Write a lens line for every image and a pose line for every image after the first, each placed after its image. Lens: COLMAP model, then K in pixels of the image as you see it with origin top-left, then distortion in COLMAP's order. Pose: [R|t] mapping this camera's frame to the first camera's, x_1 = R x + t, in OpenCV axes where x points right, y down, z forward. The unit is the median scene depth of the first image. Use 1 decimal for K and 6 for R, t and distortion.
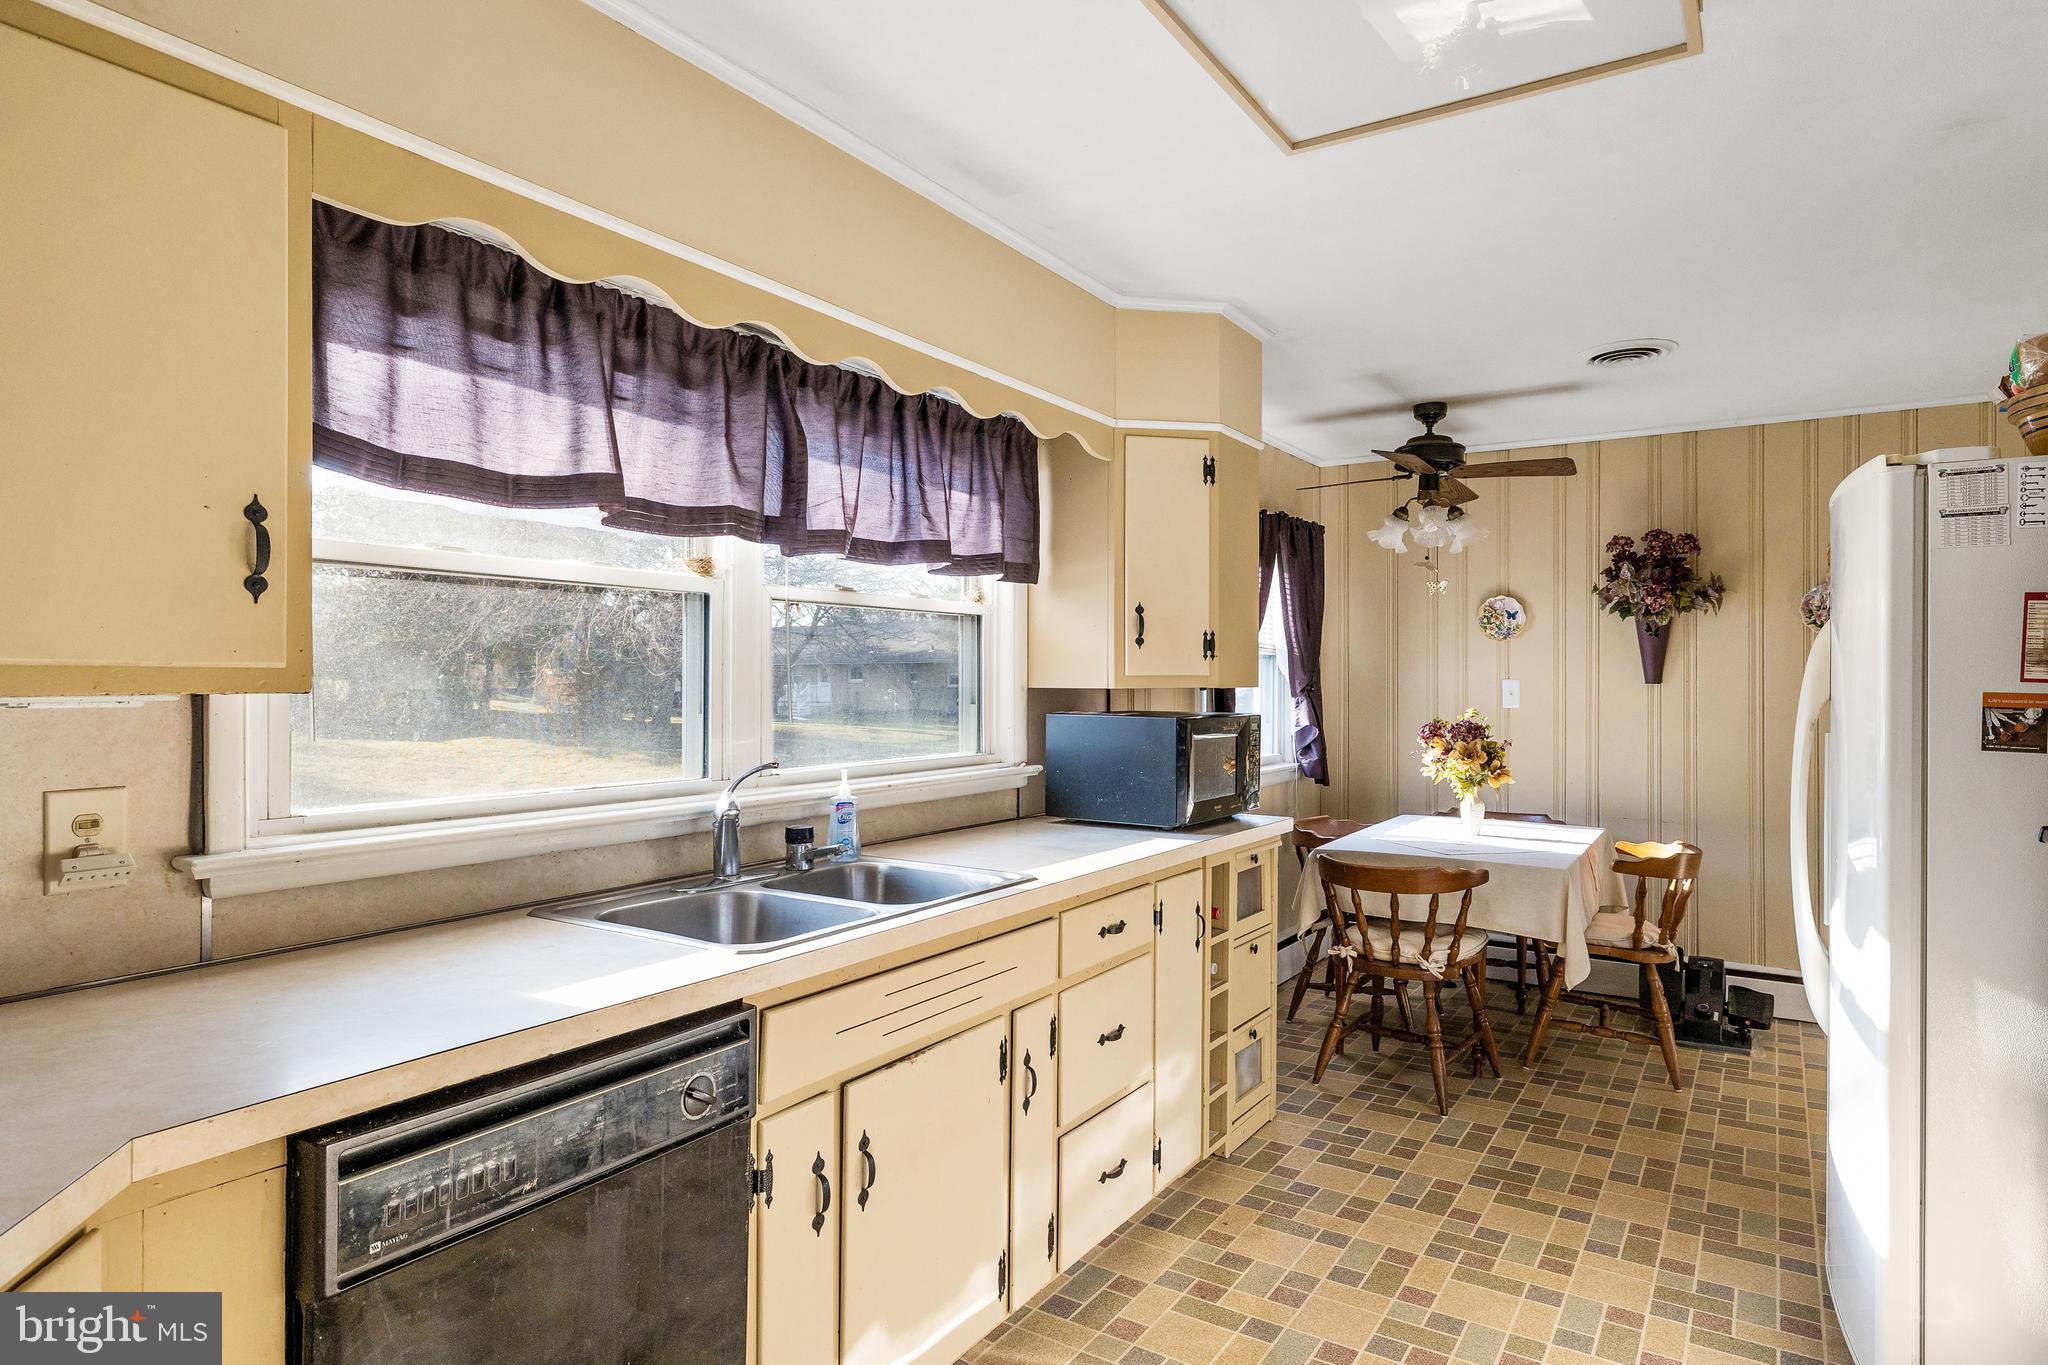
lens RADIAL K [[1184.7, 0, 1024.0], [0, 1184.7, 682.5], [0, 0, 1]] dist [0.004376, 0.001665]
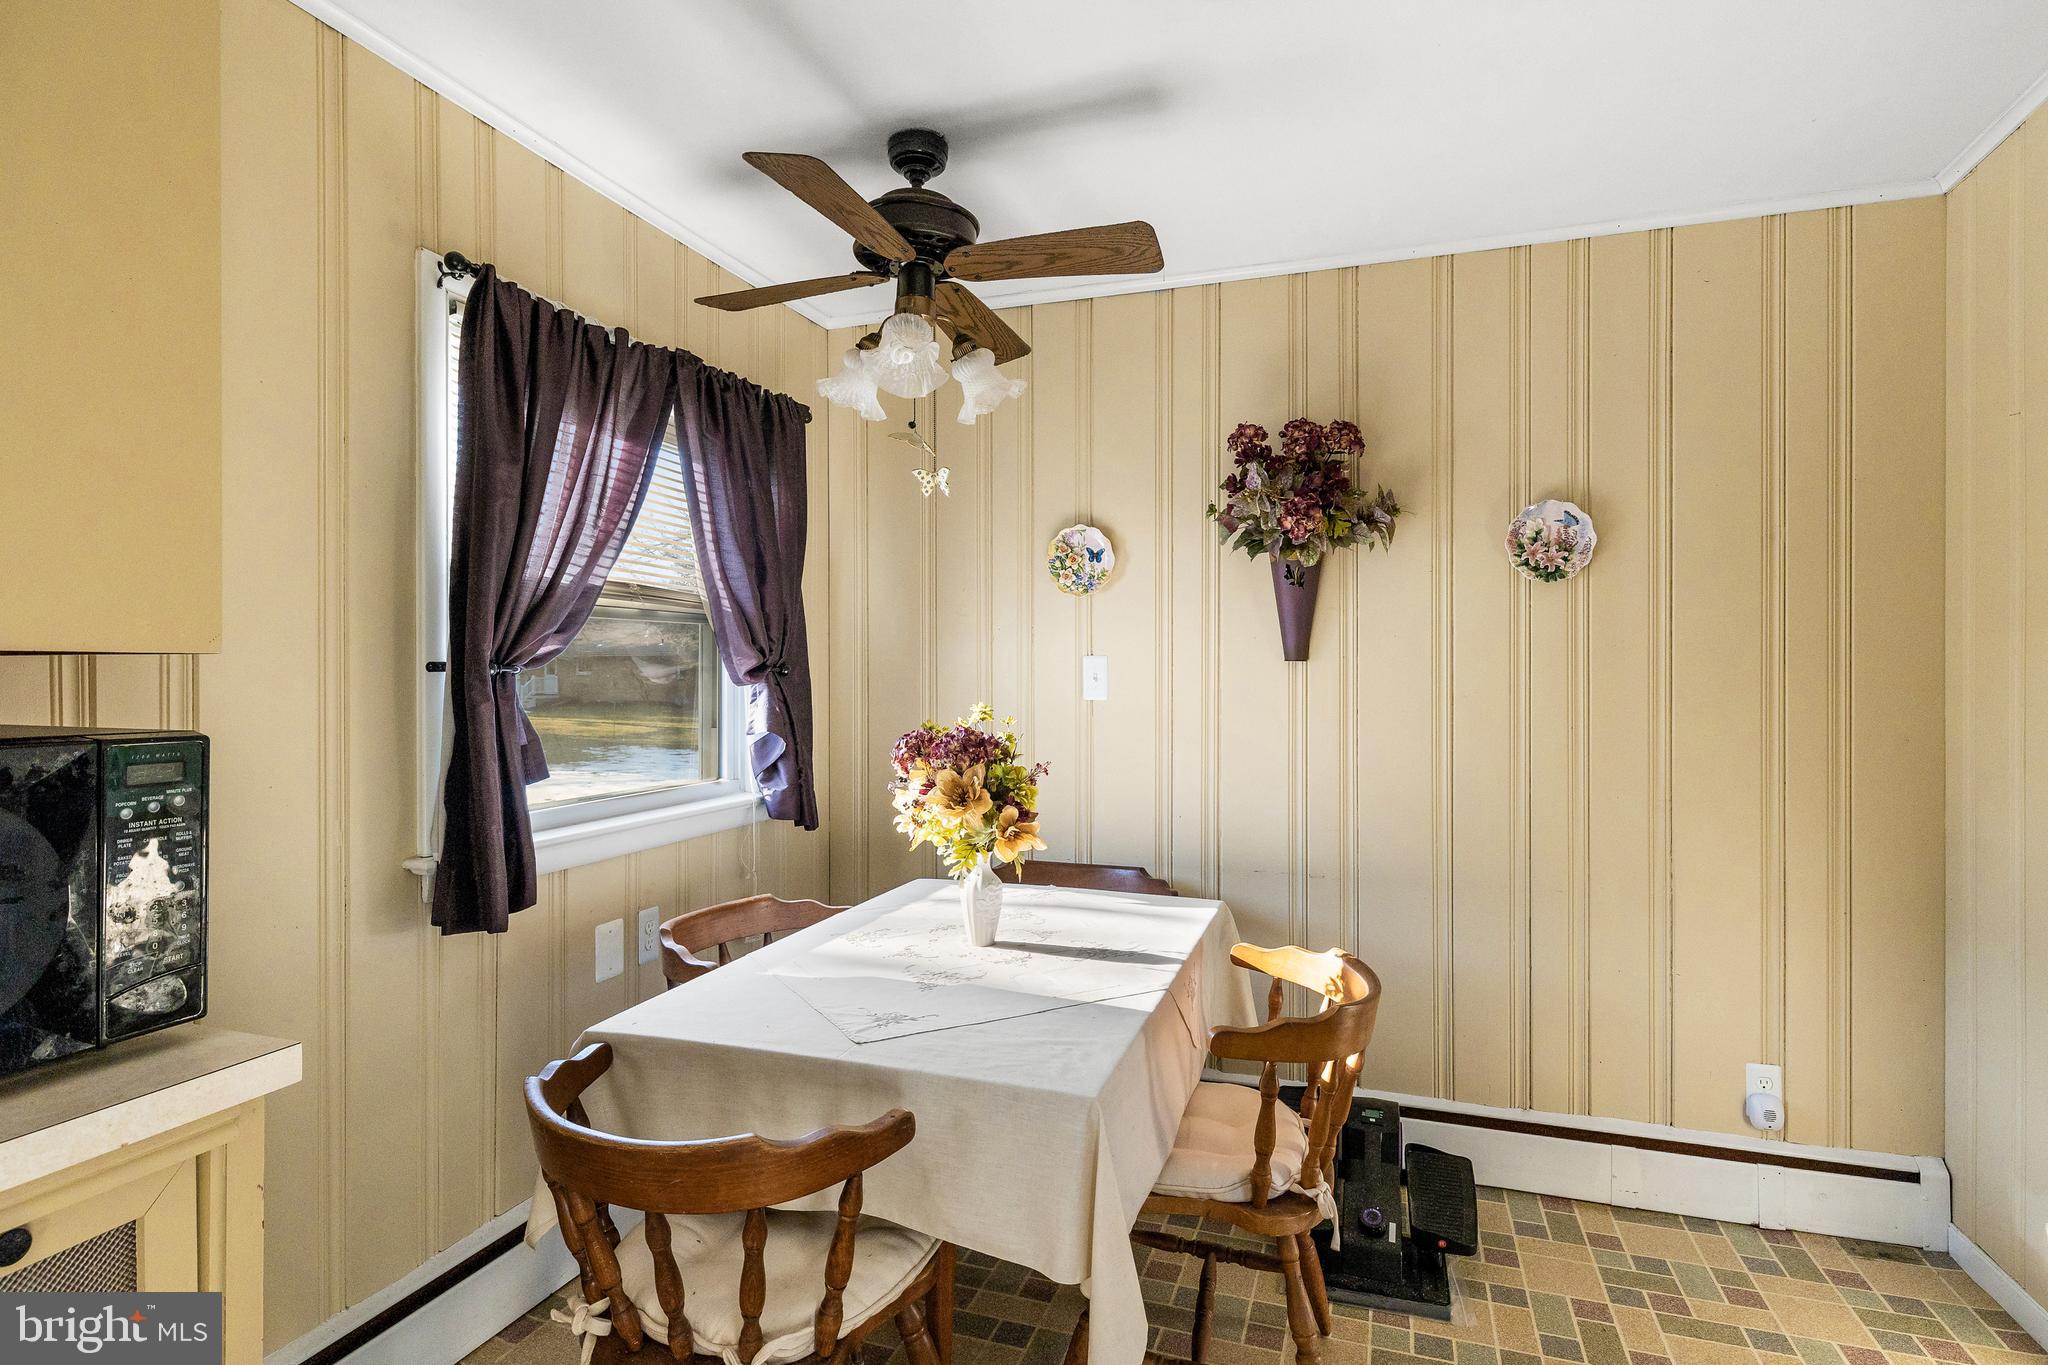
lens RADIAL K [[1059.0, 0, 1024.0], [0, 1059.0, 682.5], [0, 0, 1]] dist [-0.003322, -0.000136]
pose [[0.974026, -0.004380, 0.226396, 0.267252], [0.002564, 0.999962, 0.008316, 0.007739], [-0.226424, -0.007519, 0.974000, 0.493988]]
